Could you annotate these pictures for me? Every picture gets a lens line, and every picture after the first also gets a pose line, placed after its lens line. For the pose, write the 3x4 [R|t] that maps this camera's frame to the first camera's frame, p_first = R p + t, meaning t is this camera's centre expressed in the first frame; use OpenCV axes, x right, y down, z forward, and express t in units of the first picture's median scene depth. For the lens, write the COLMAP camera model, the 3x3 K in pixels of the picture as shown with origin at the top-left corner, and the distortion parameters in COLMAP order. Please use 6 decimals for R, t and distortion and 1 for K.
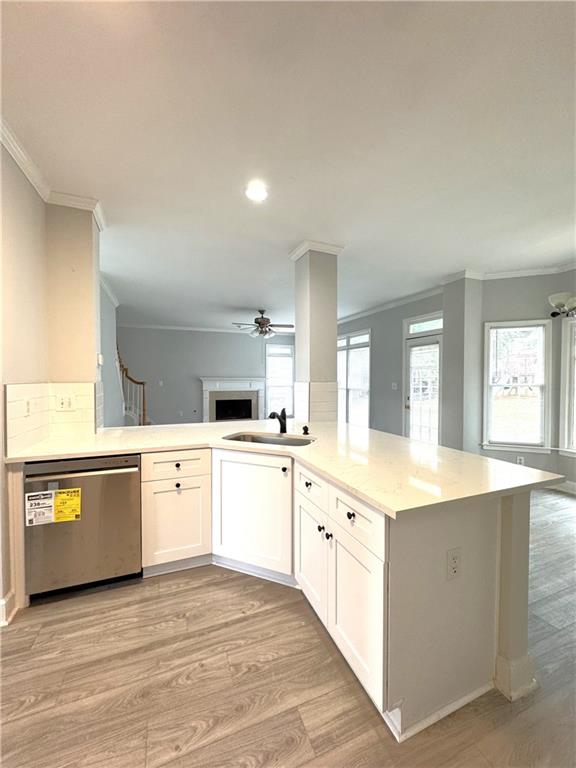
lens RADIAL K [[311.6, 0, 285.2], [0, 311.6, 385.5], [0, 0, 1]] dist [-0.004565, 0.002211]
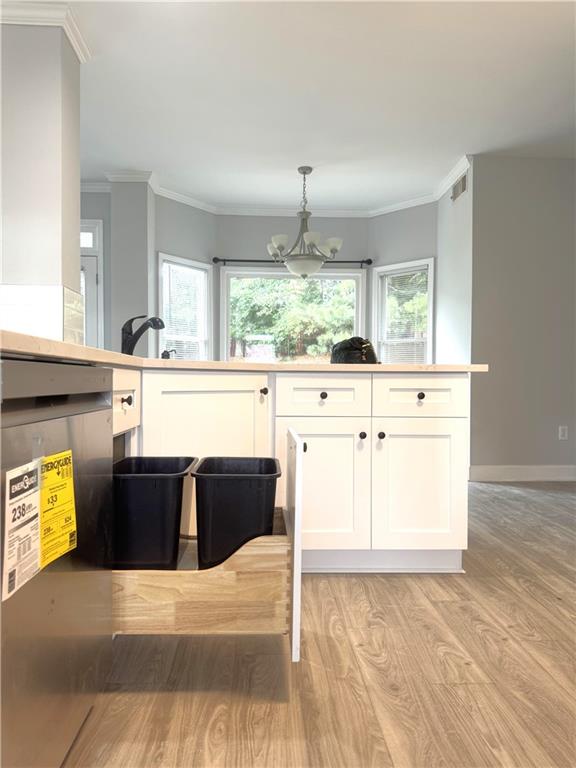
lens RADIAL K [[549.6, 0, 306.9], [0, 549.6, 377.1], [0, 0, 1]] dist [0.035815, -0.018510]
pose [[0.292933, 0.006900, 0.956108, -1.049500], [0.016111, 0.999796, -0.012152, 0.242920], [-0.955997, 0.018963, 0.292762, 0.543974]]
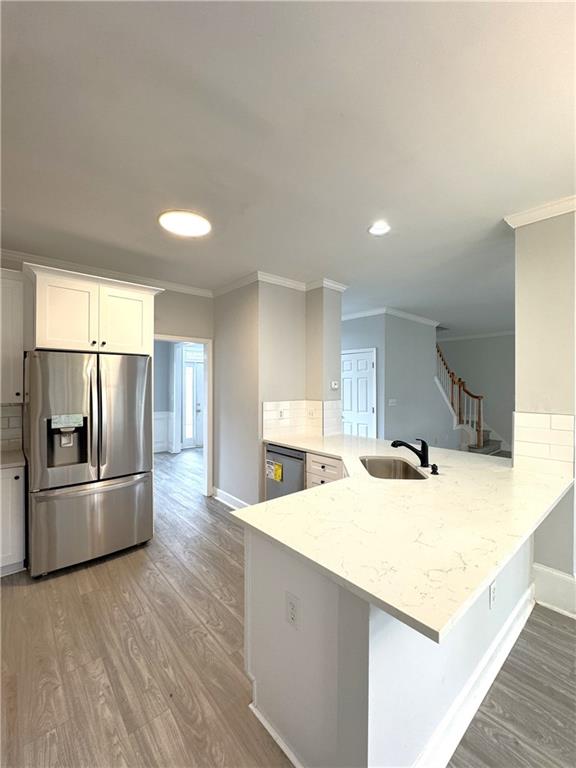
lens RADIAL K [[311.6, 0, 280.9], [0, 311.6, 383.2], [0, 0, 1]] dist [-0.004565, 0.002211]
pose [[0.320758, -0.008677, -0.947121, 0.923380], [-0.017932, 0.999723, -0.015232, -0.089281], [0.946991, 0.021870, 0.320514, 0.394771]]
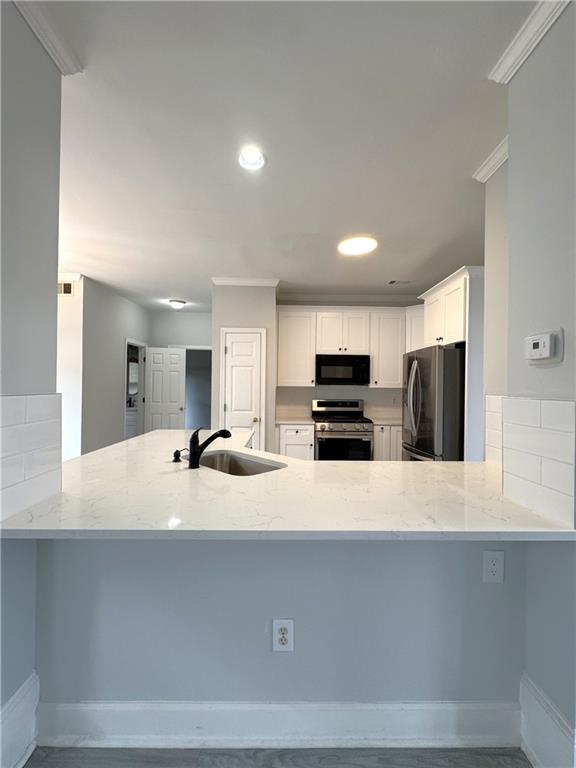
lens RADIAL K [[325.7, 0, 288.9], [0, 325.7, 384.5], [0, 0, 1]] dist [-0.004923, 0.002352]
pose [[-0.938551, -0.013263, 0.344885, -0.546599], [-0.007927, 0.999826, 0.016877, -0.052679], [-0.345049, 0.013106, -0.938493, 1.998077]]
